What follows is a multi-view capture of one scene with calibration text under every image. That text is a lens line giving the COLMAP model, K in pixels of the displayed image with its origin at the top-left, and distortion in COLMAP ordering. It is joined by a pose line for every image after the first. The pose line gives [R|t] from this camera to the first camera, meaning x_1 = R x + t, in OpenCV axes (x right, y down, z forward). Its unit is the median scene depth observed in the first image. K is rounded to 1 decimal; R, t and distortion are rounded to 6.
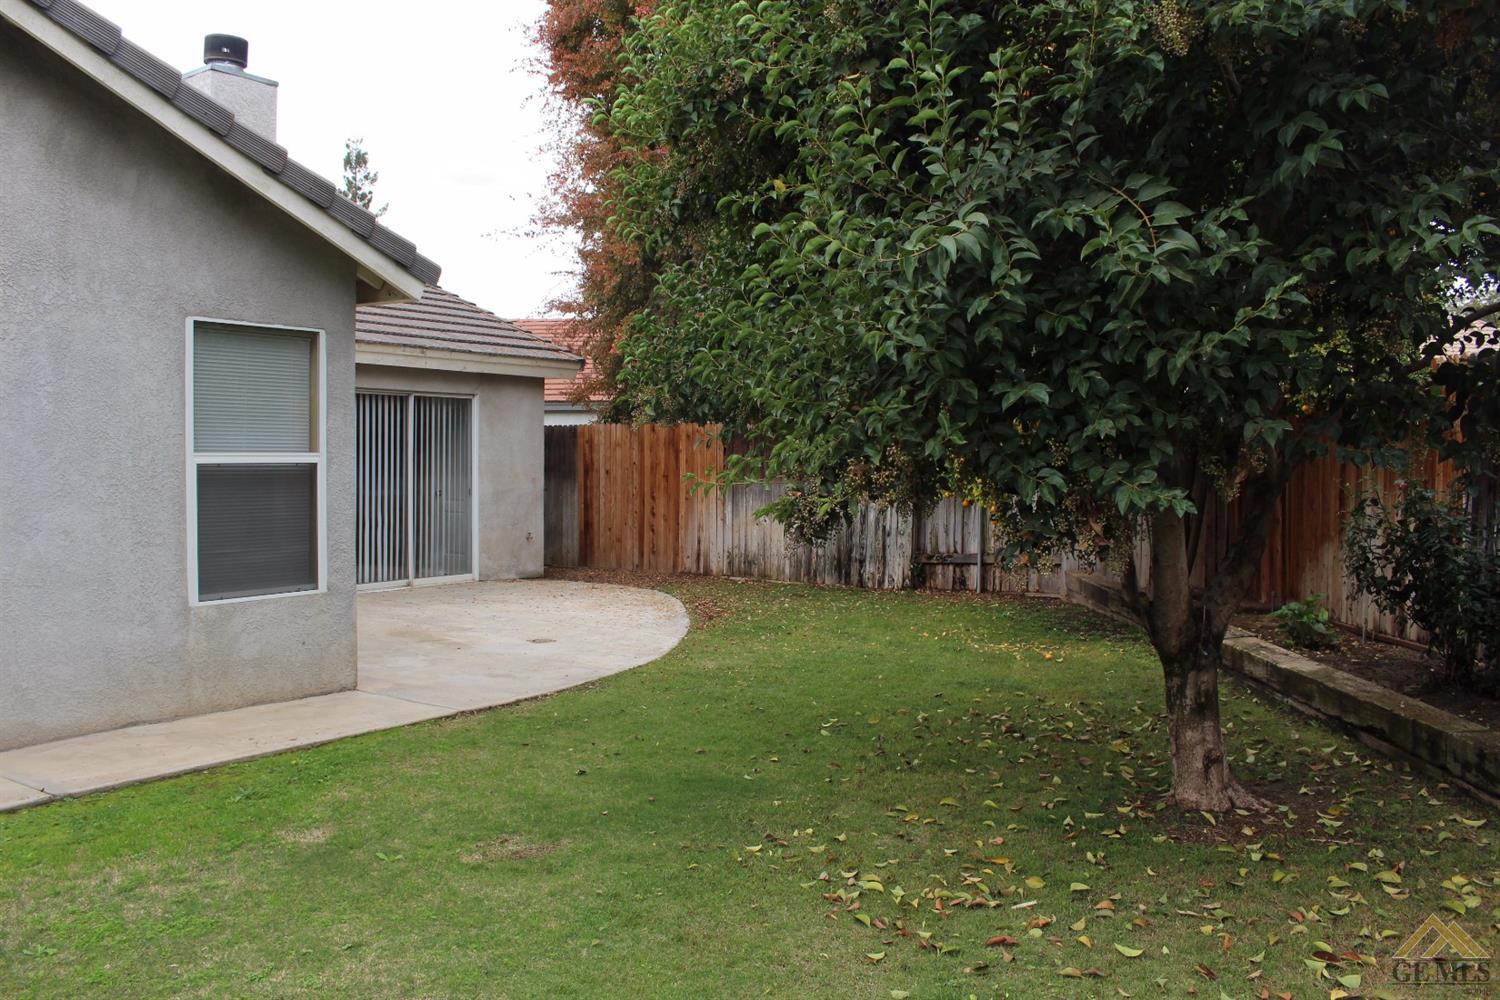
lens RADIAL K [[1259.1, 0, 753.5], [0, 1259.1, 492.9], [0, 0, 1]] dist [-0.144714, 0.106017]
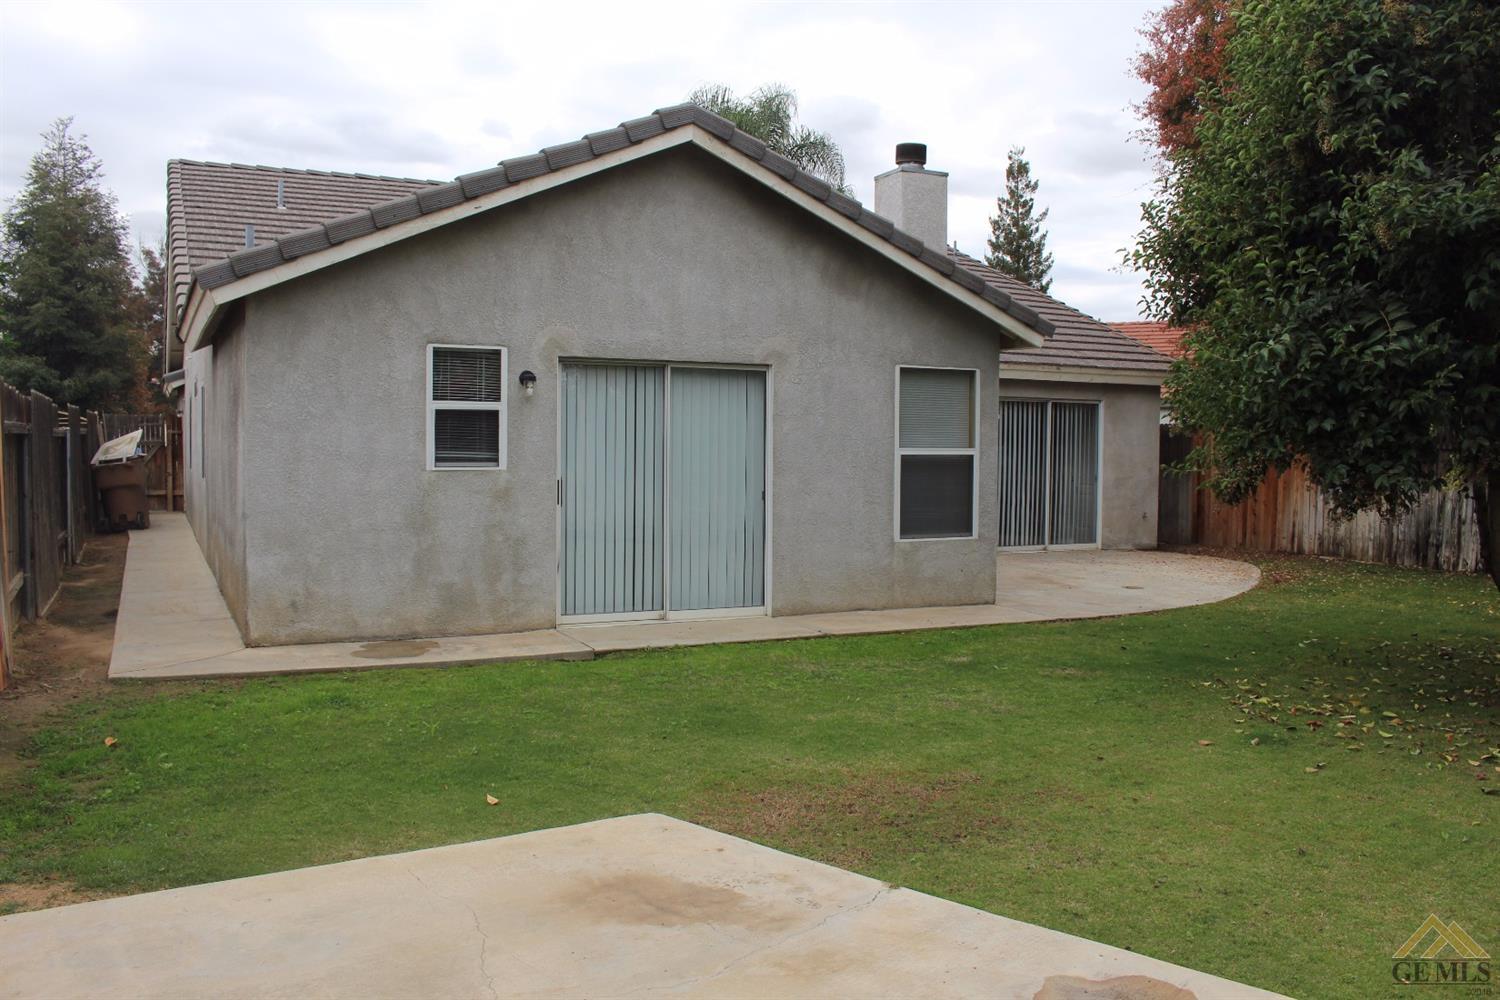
lens RADIAL K [[1259.1, 0, 734.0], [0, 1259.1, 433.2], [0, 0, 1]] dist [-0.144714, 0.106017]
pose [[0.859676, 0.002775, -0.510833, 0.107486], [-0.022832, 0.999195, -0.032996, 0.004056], [0.510330, 0.040030, 0.859047, -0.282281]]
